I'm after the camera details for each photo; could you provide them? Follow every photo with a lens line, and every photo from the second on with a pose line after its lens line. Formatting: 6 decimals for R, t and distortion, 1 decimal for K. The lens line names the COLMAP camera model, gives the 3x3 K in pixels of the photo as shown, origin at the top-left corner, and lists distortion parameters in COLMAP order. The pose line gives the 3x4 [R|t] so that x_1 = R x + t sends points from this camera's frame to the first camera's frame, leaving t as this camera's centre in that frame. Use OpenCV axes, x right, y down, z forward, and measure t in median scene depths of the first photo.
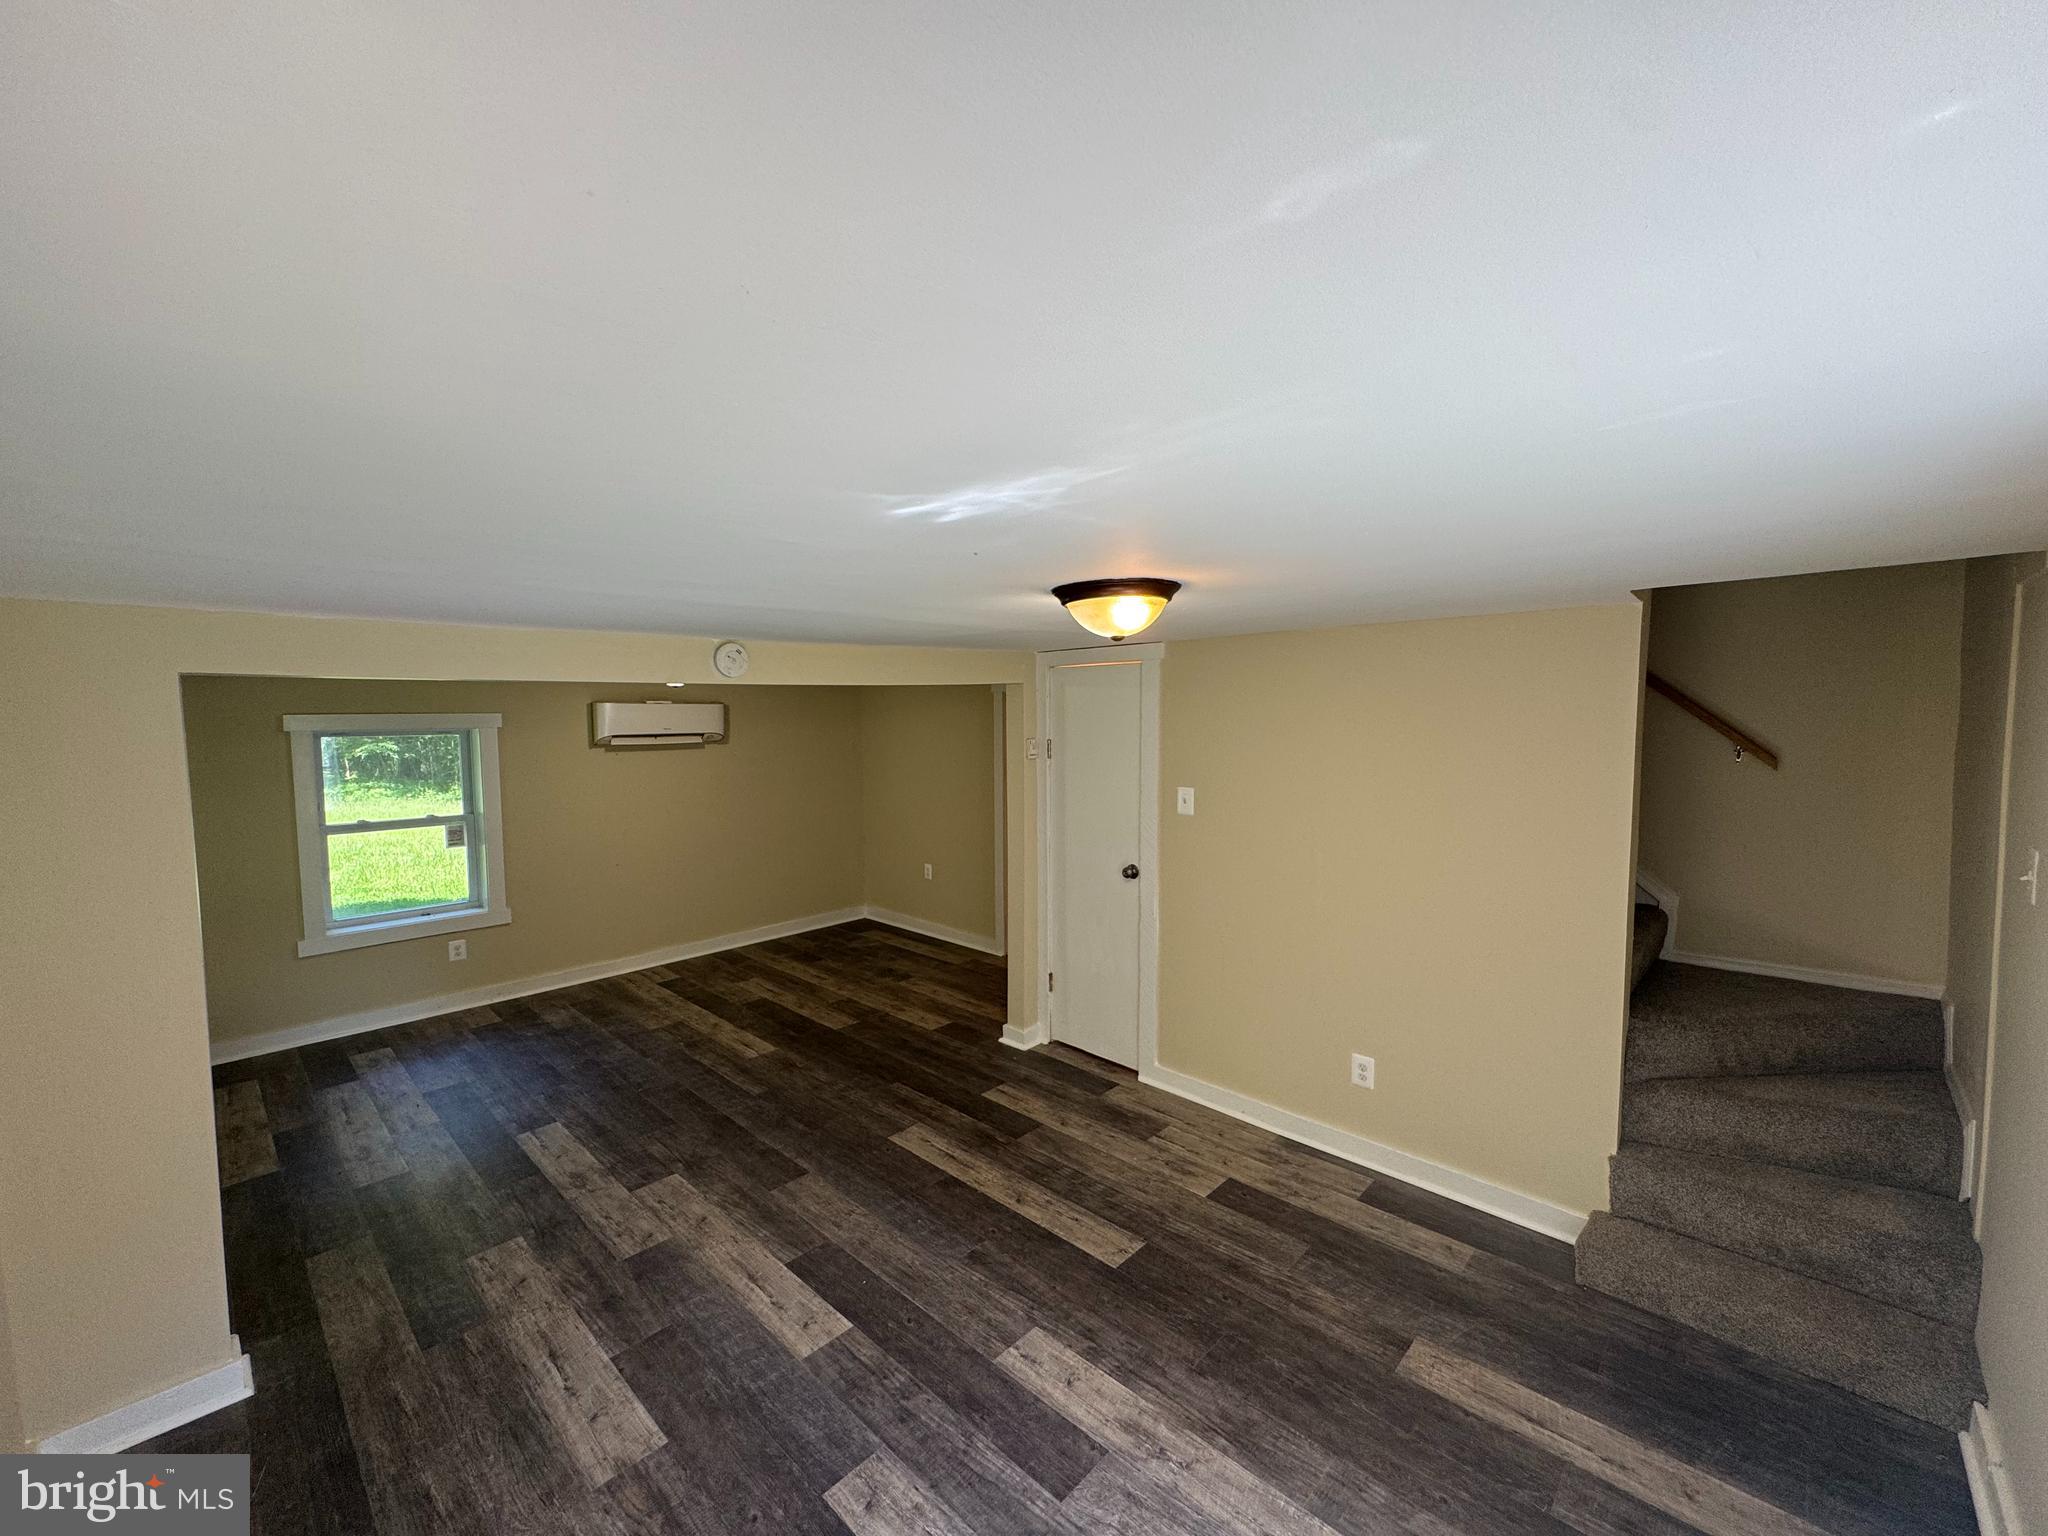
lens RADIAL K [[821.1, 0, 1020.8], [0, 821.1, 768.6], [0, 0, 1]] dist [-0.001569, 0.000819]
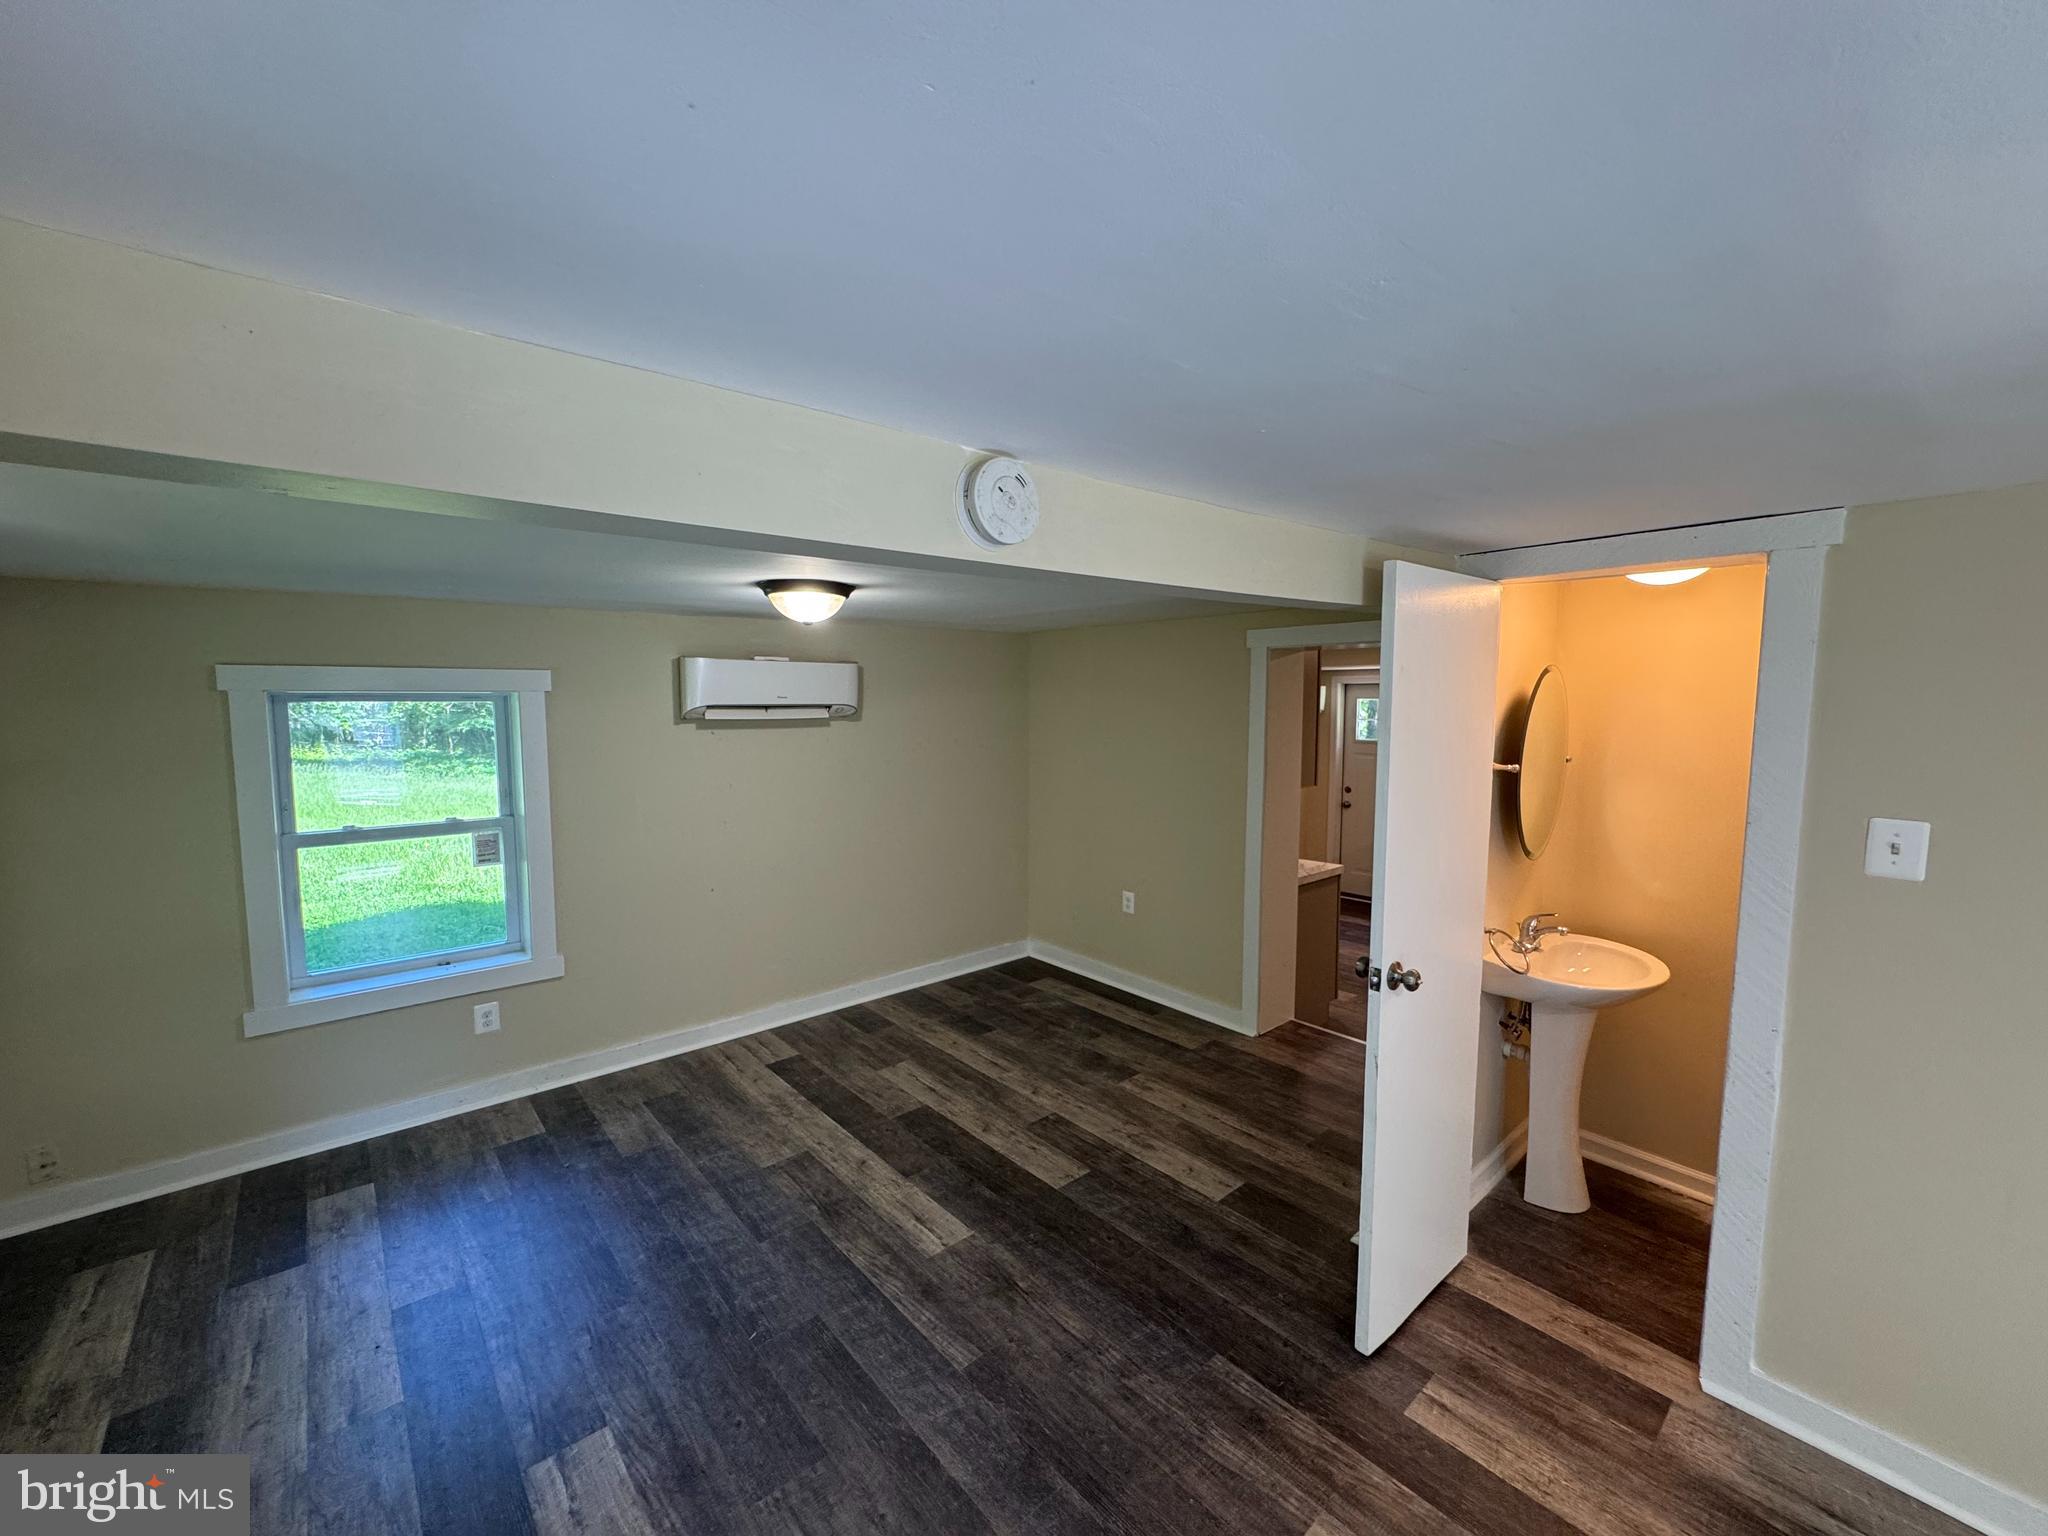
lens RADIAL K [[821.1, 0, 1020.5], [0, 821.1, 767.6], [0, 0, 1]] dist [-0.001569, 0.000819]
pose [[0.995689, 0.016428, -0.091291, -0.215587], [-0.014693, 0.999699, 0.019648, -0.007295], [0.091586, -0.018222, 0.995630, 0.423088]]
